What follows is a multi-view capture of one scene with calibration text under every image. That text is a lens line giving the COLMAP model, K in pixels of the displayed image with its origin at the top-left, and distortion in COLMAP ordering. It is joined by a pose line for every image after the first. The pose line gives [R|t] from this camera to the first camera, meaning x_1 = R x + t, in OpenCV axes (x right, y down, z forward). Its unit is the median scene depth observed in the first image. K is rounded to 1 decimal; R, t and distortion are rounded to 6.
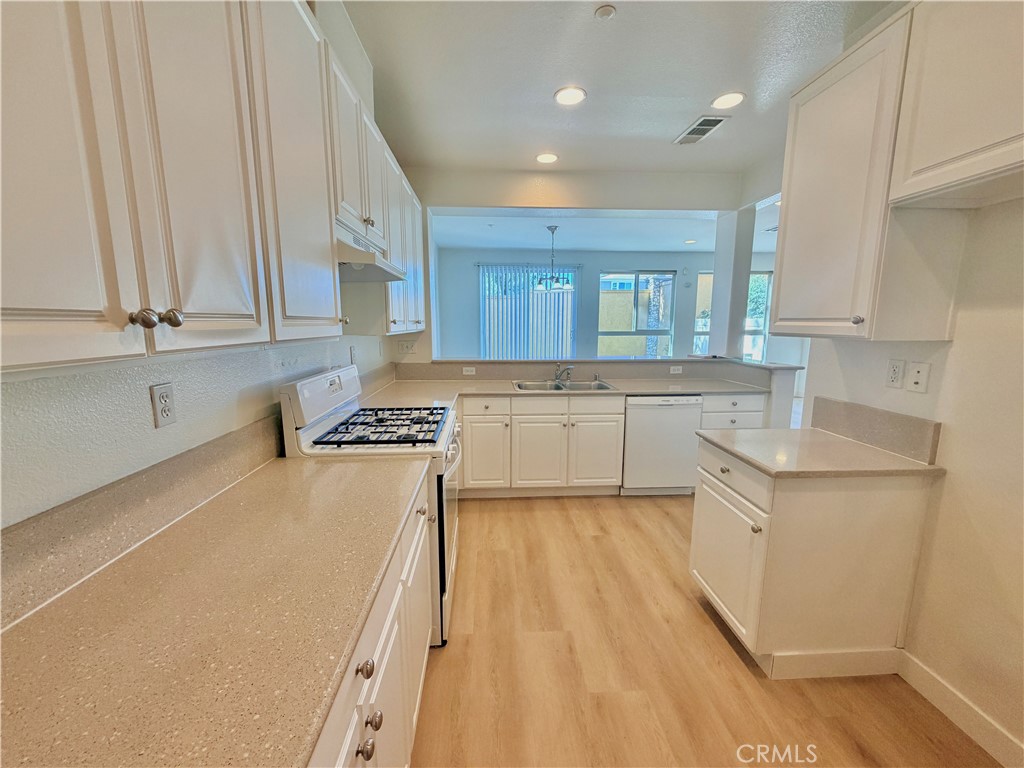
lens RADIAL K [[406.7, 0, 510.0], [0, 406.7, 387.9], [0, 0, 1]] dist [-0.000602, 0.000400]
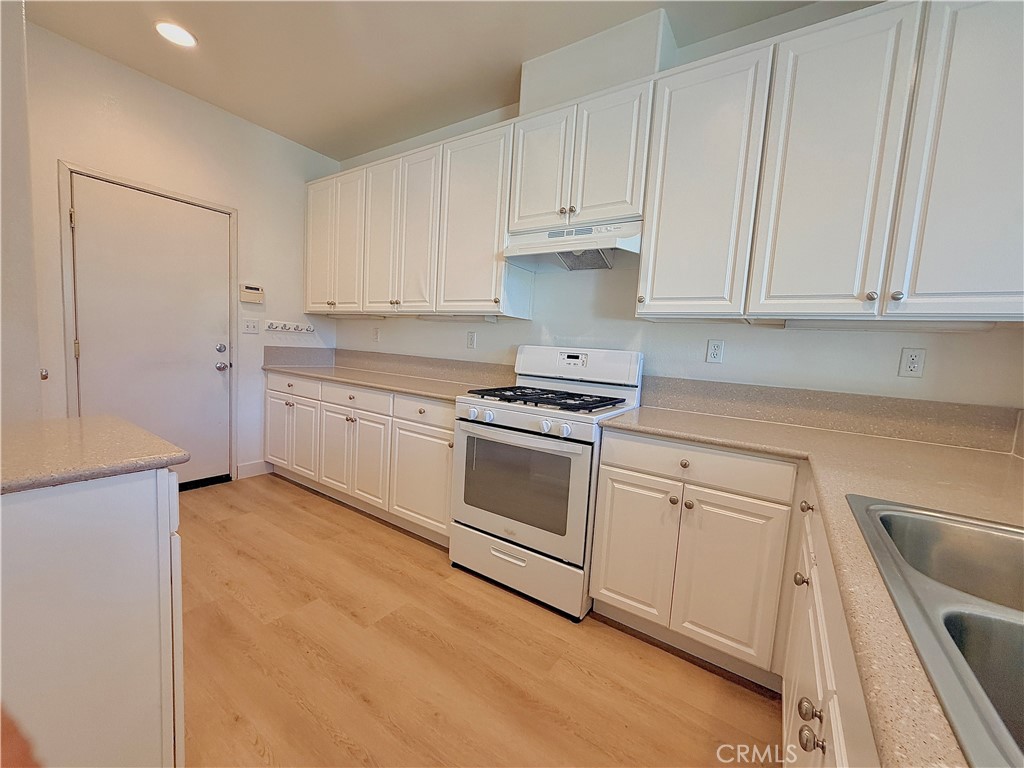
lens RADIAL K [[406.7, 0, 511.2], [0, 406.7, 384.7], [0, 0, 1]] dist [-0.000602, 0.000400]
pose [[-0.604172, 0.046197, -0.795513, 0.570771], [-0.172148, 0.967177, 0.186907, -0.119083], [0.778037, 0.249870, -0.576389, 1.460583]]
